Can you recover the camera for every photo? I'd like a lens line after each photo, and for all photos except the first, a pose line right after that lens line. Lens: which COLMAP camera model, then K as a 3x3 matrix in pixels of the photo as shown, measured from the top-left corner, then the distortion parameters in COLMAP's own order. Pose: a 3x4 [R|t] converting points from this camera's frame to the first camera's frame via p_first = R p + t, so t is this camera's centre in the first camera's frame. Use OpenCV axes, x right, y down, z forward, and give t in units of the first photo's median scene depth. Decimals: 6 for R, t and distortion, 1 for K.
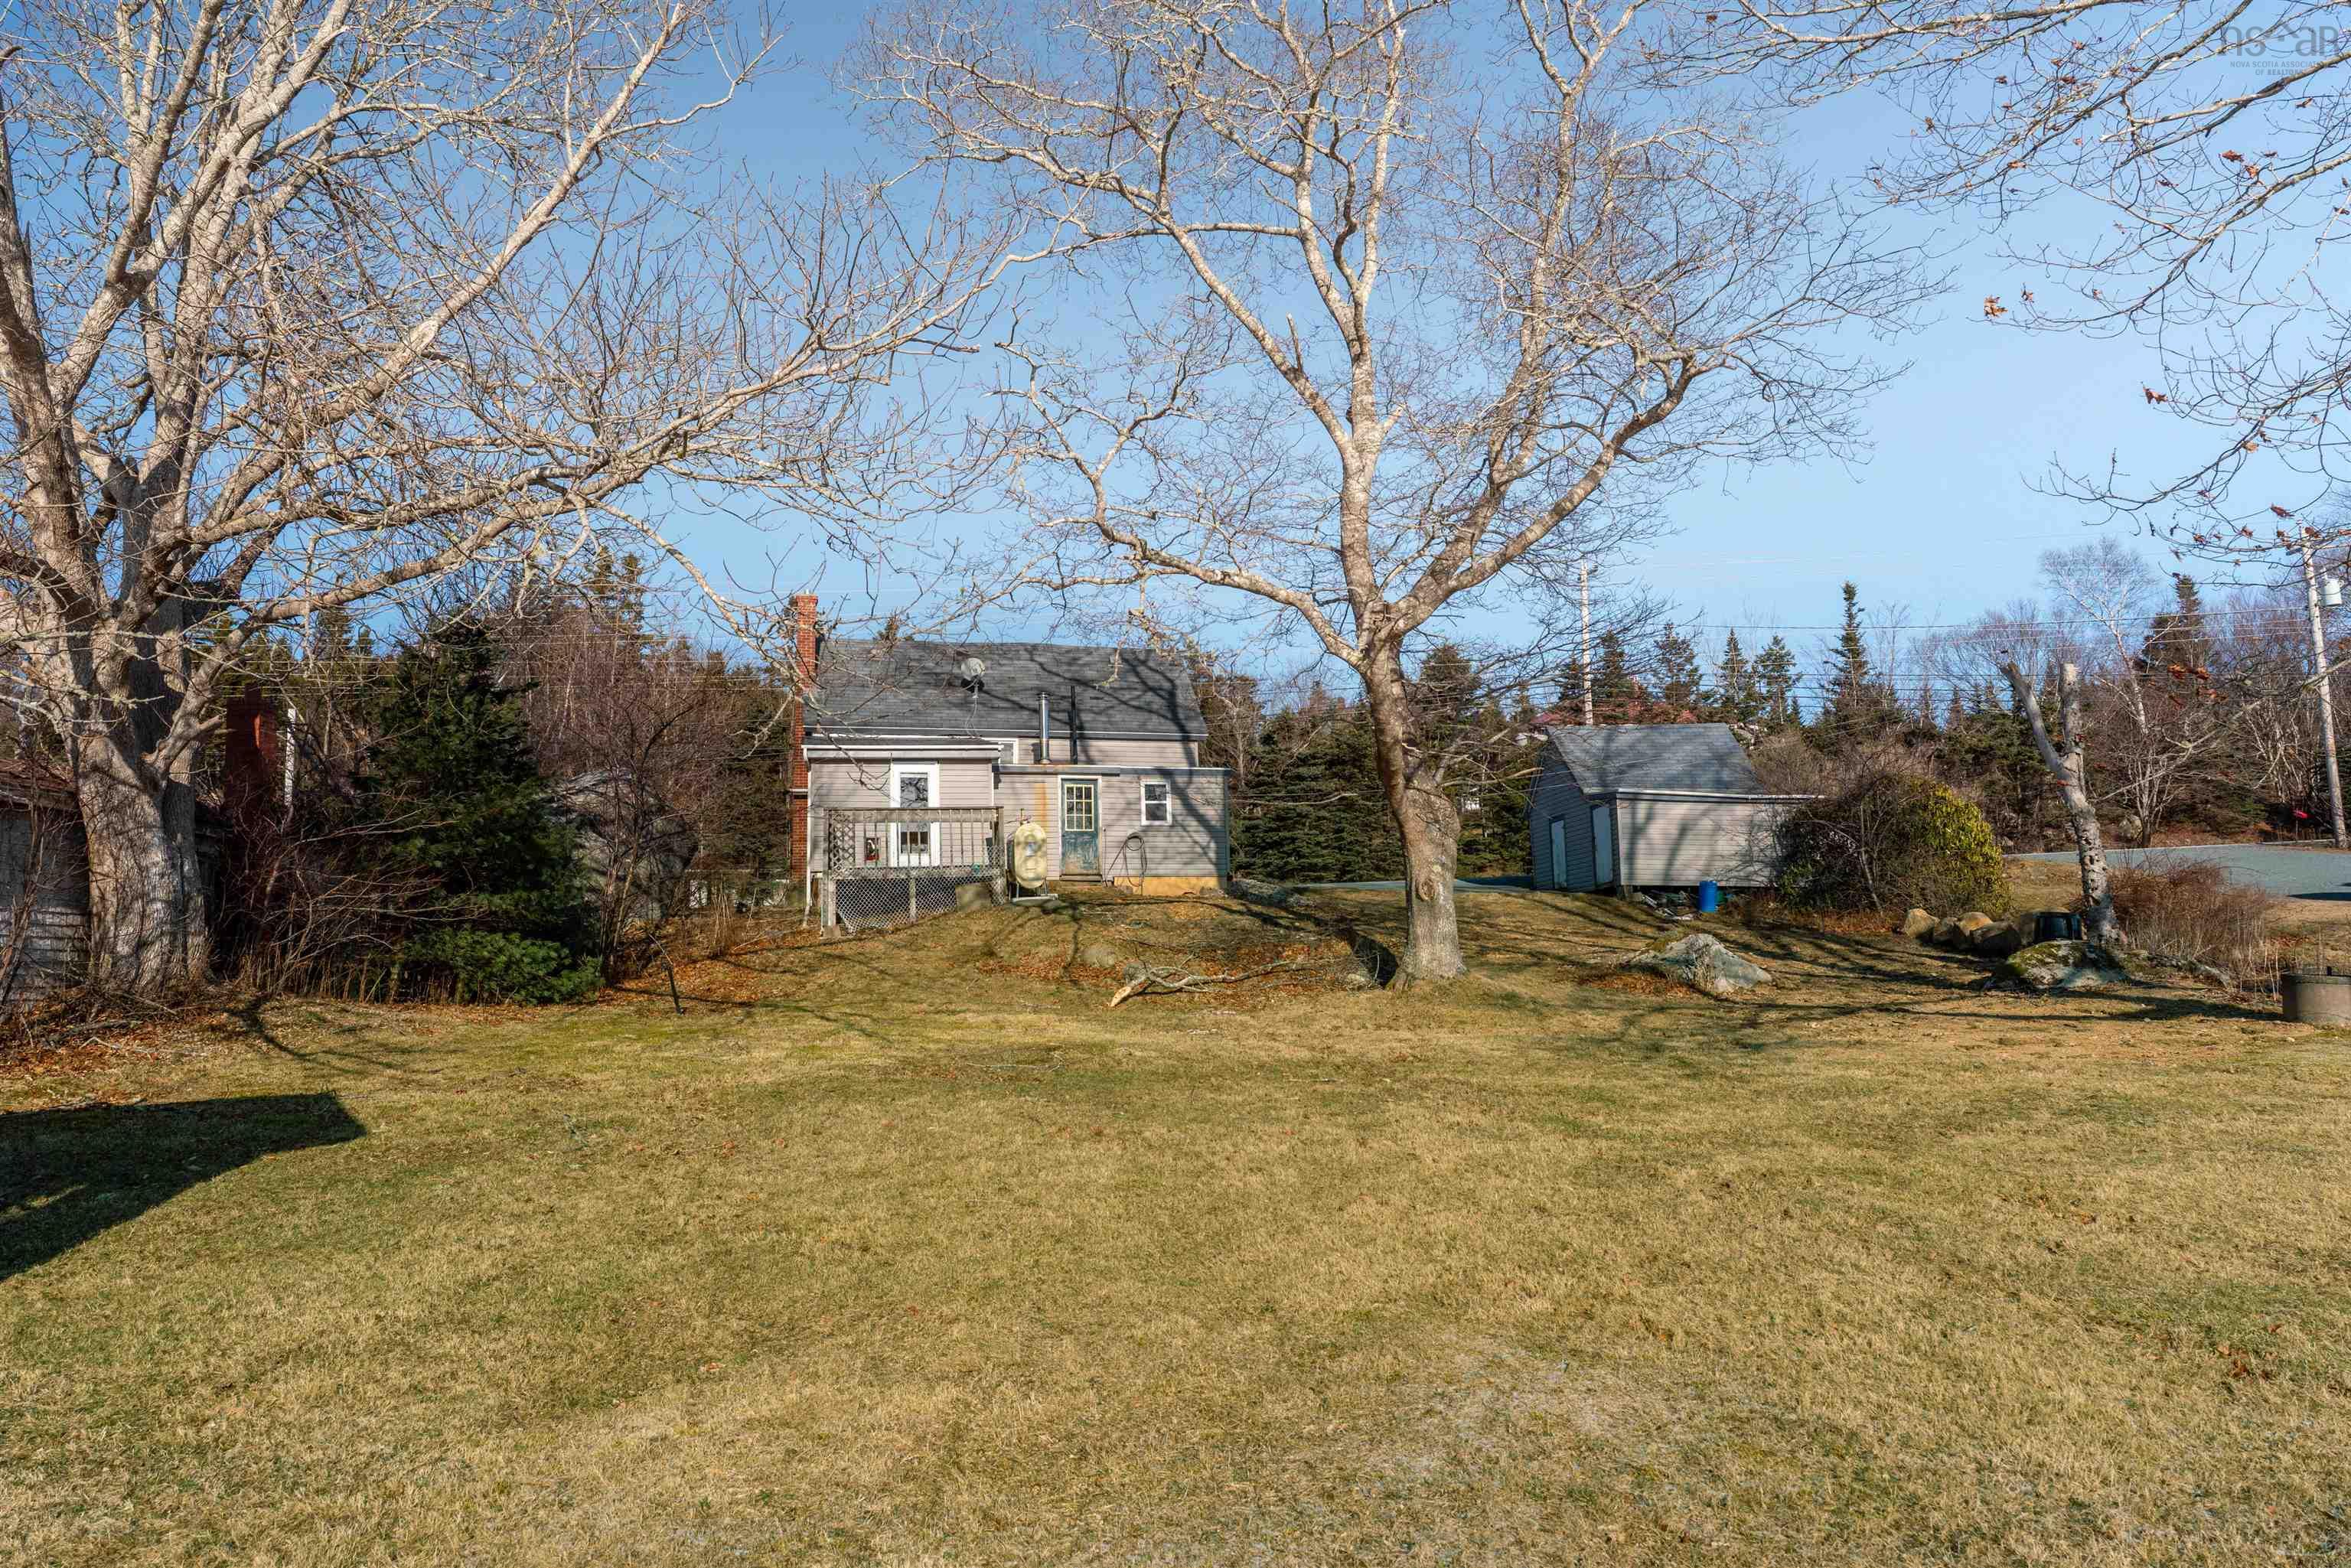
lens RADIAL K [[1520.2, 0, 1172.4], [0, 1520.2, 788.3], [0, 0, 1]] dist [-0.006857, -0.002283]
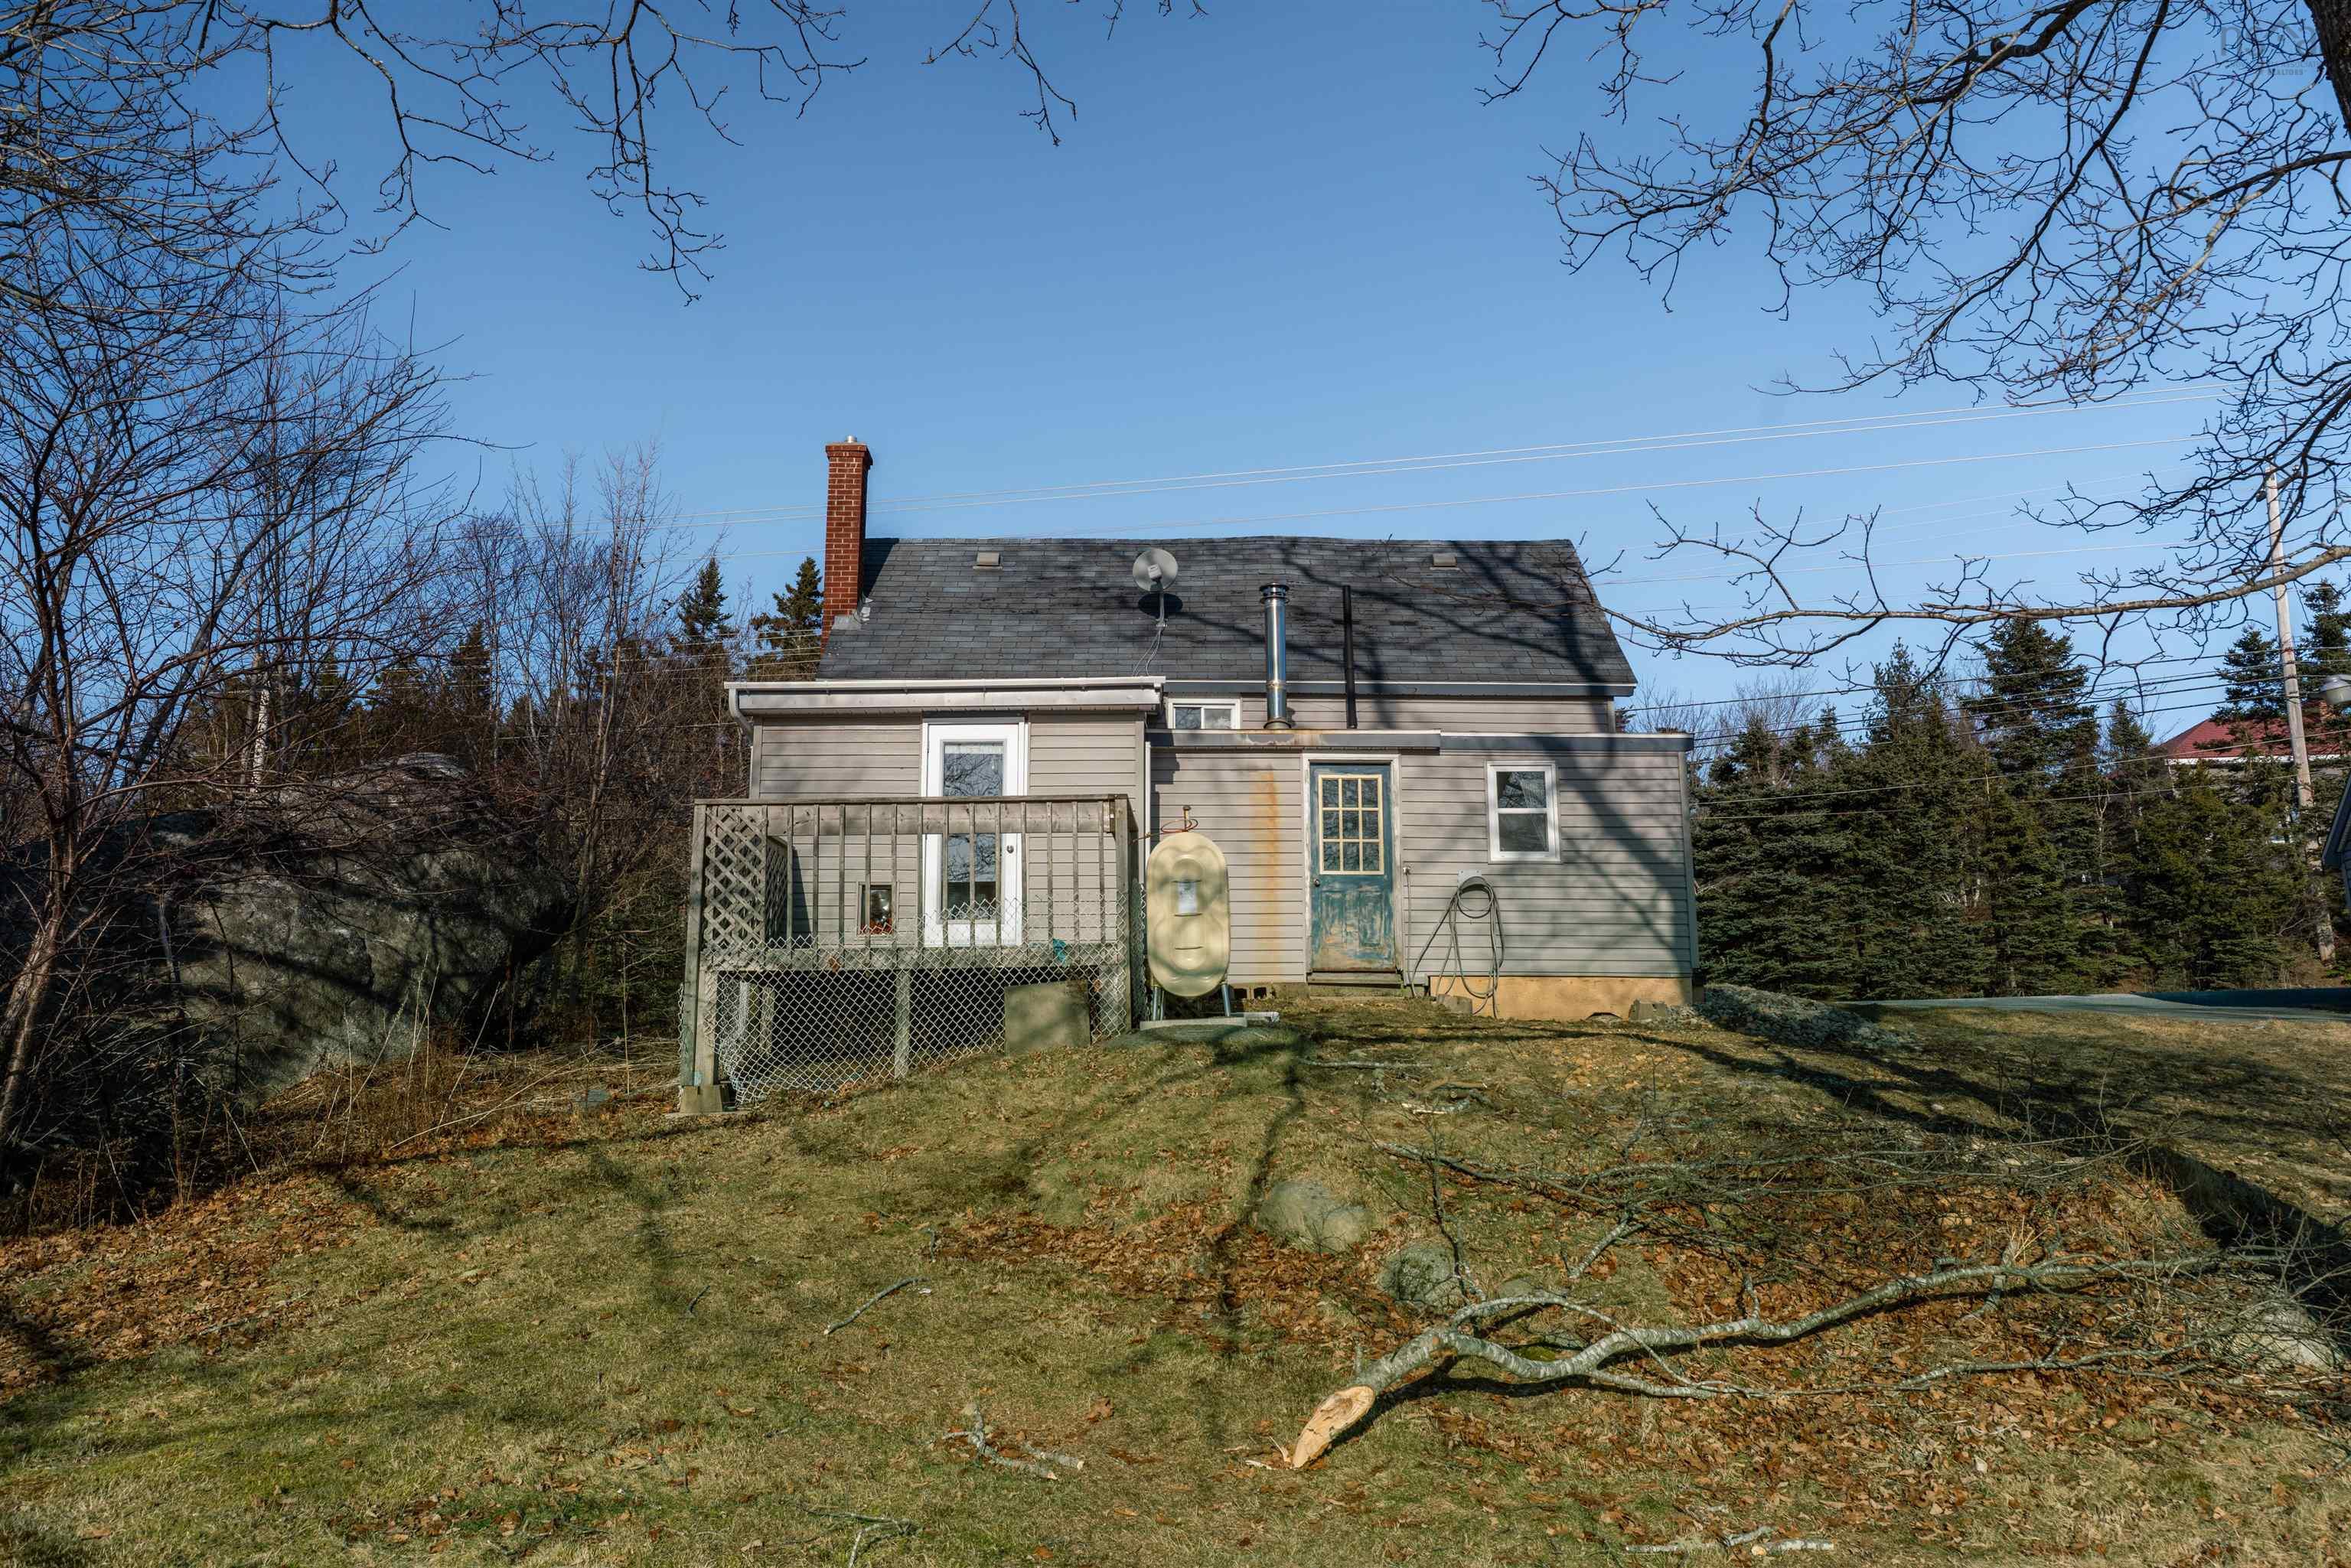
lens RADIAL K [[1723.3, 0, 1165.4], [0, 1723.3, 796.1], [0, 0, 1]] dist [0.005062, 0.003759]
pose [[0.972553, -0.020319, -0.231792, 0.004495], [0.006755, 0.998226, -0.059162, 0.035803], [0.232583, 0.055972, 0.970965, 0.500135]]
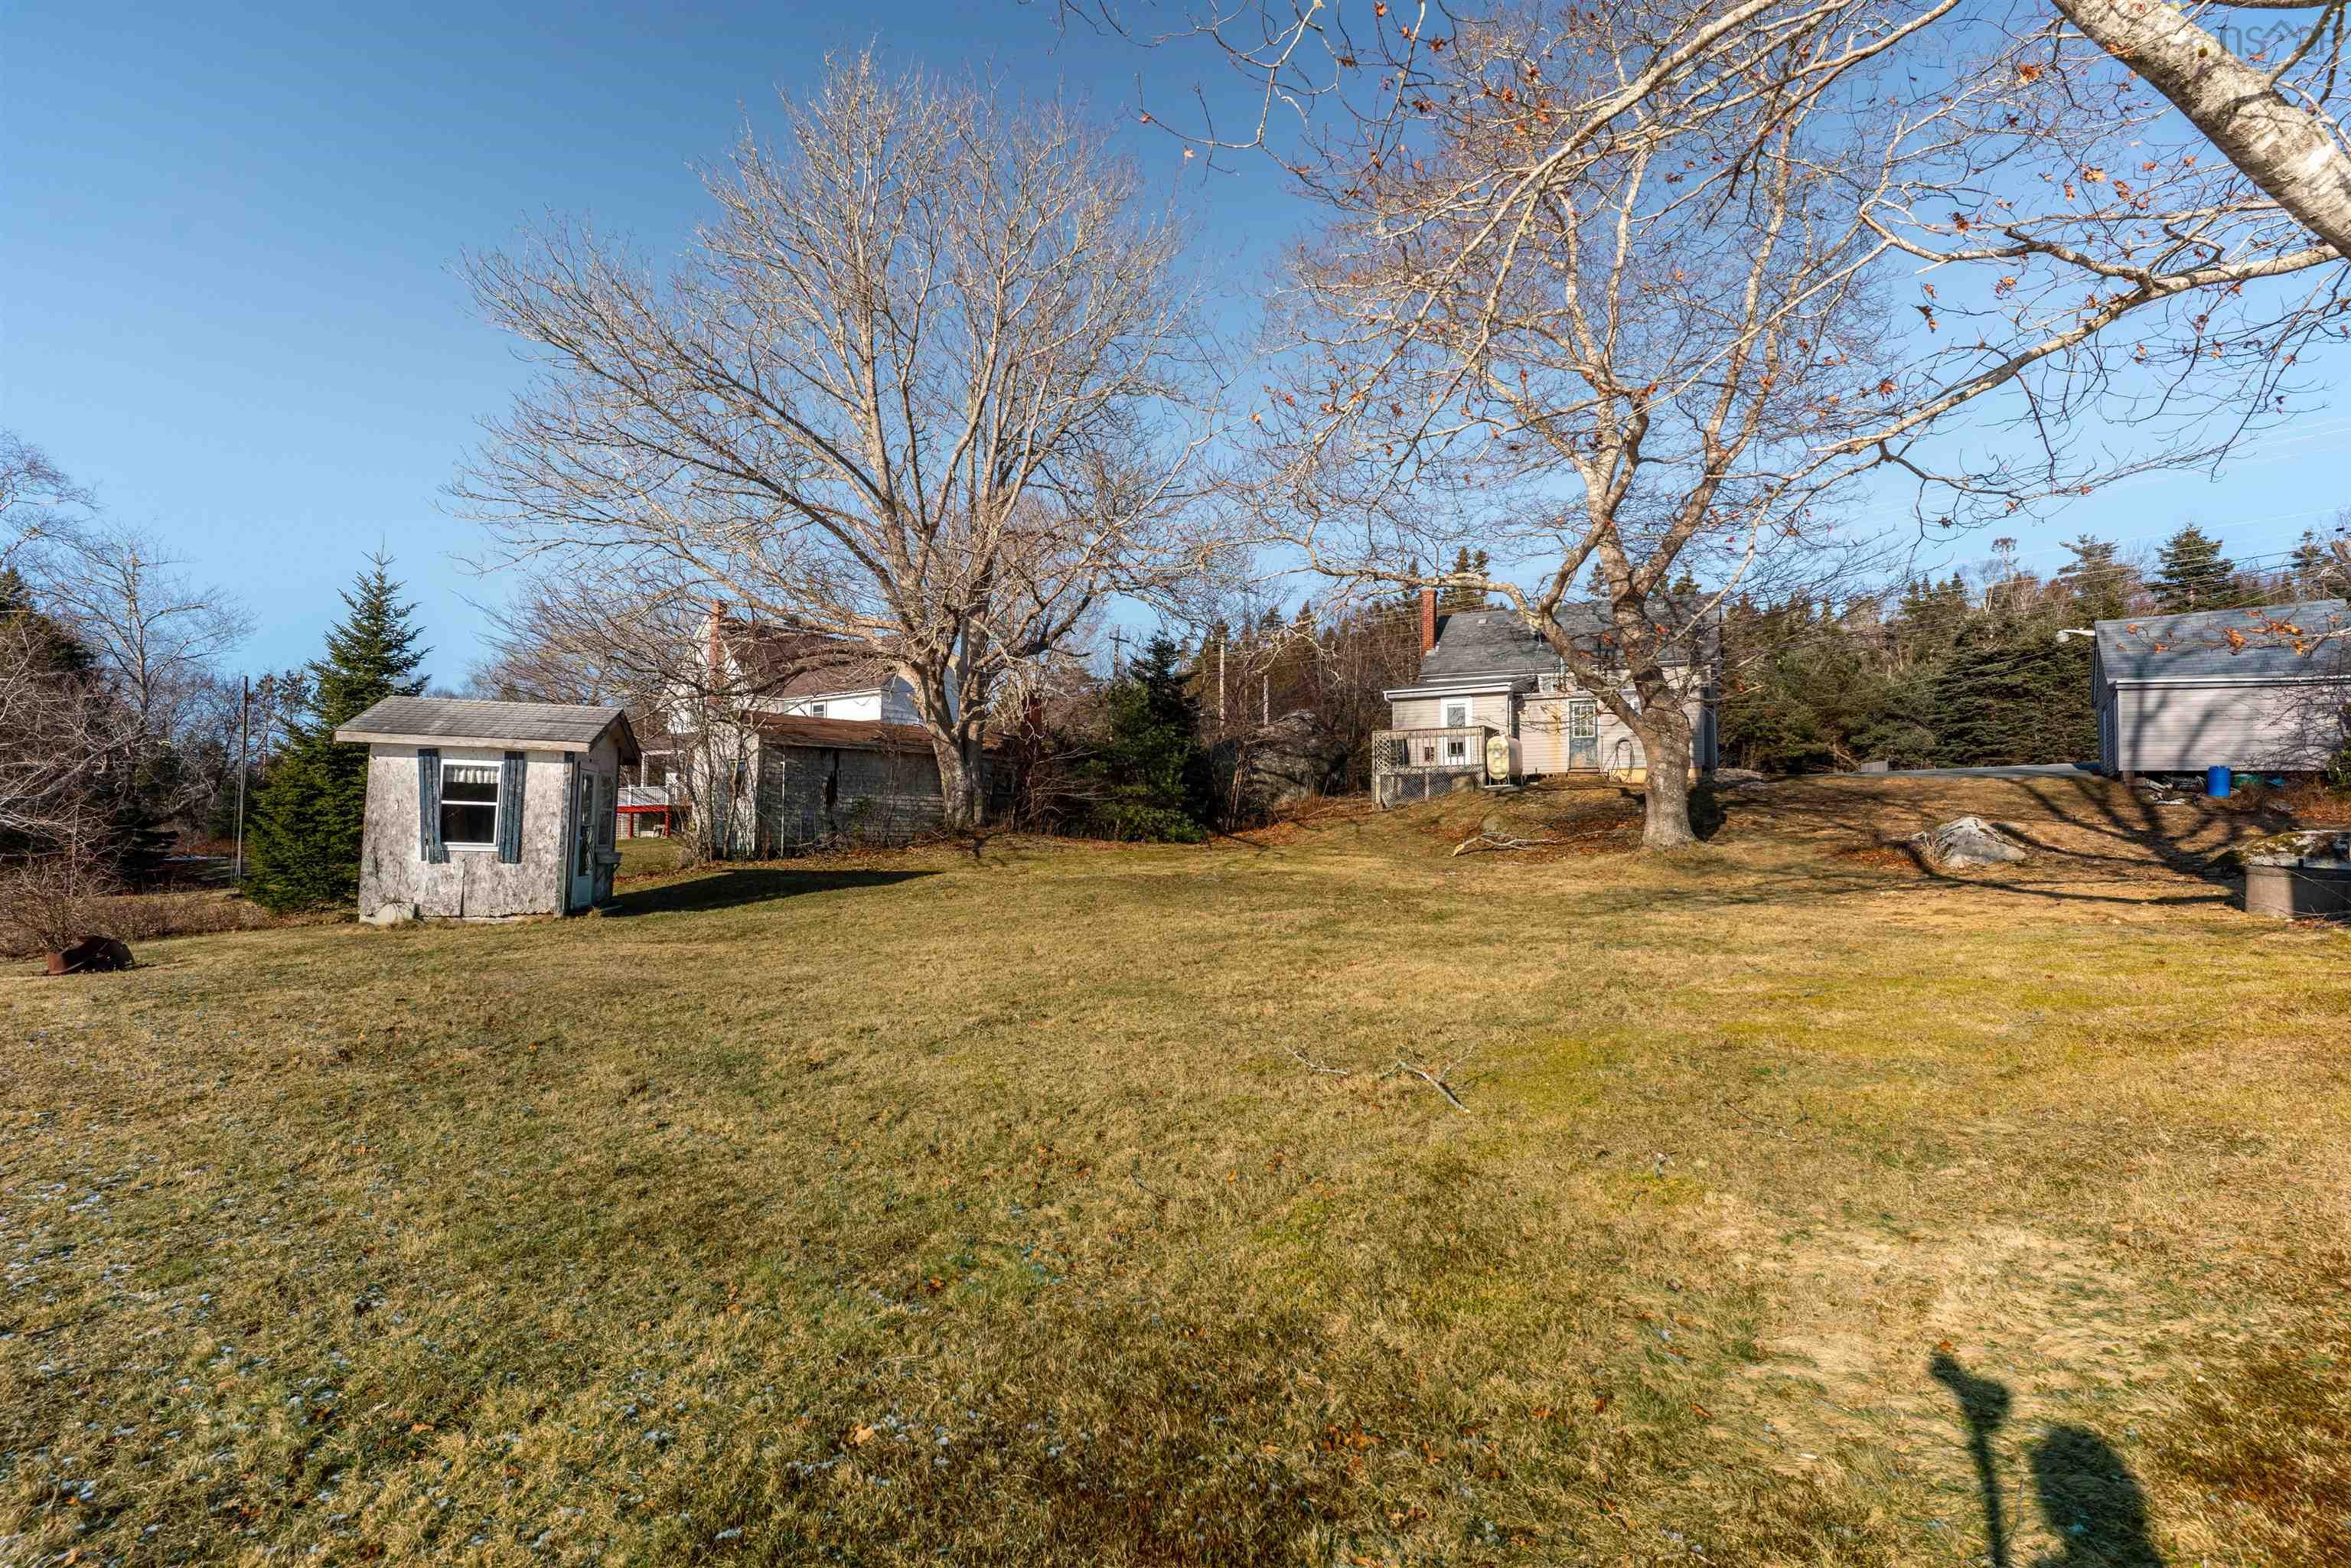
lens RADIAL K [[1102.2, 0, 1172.1], [0, 1102.2, 781.6], [0, 0, 1]] dist [0.000127, -0.000039]
pose [[0.739328, -0.005323, -0.673324, 0.355407], [0.054643, 0.997145, 0.052116, -0.005653], [0.671124, -0.075324, 0.737508, -0.015925]]
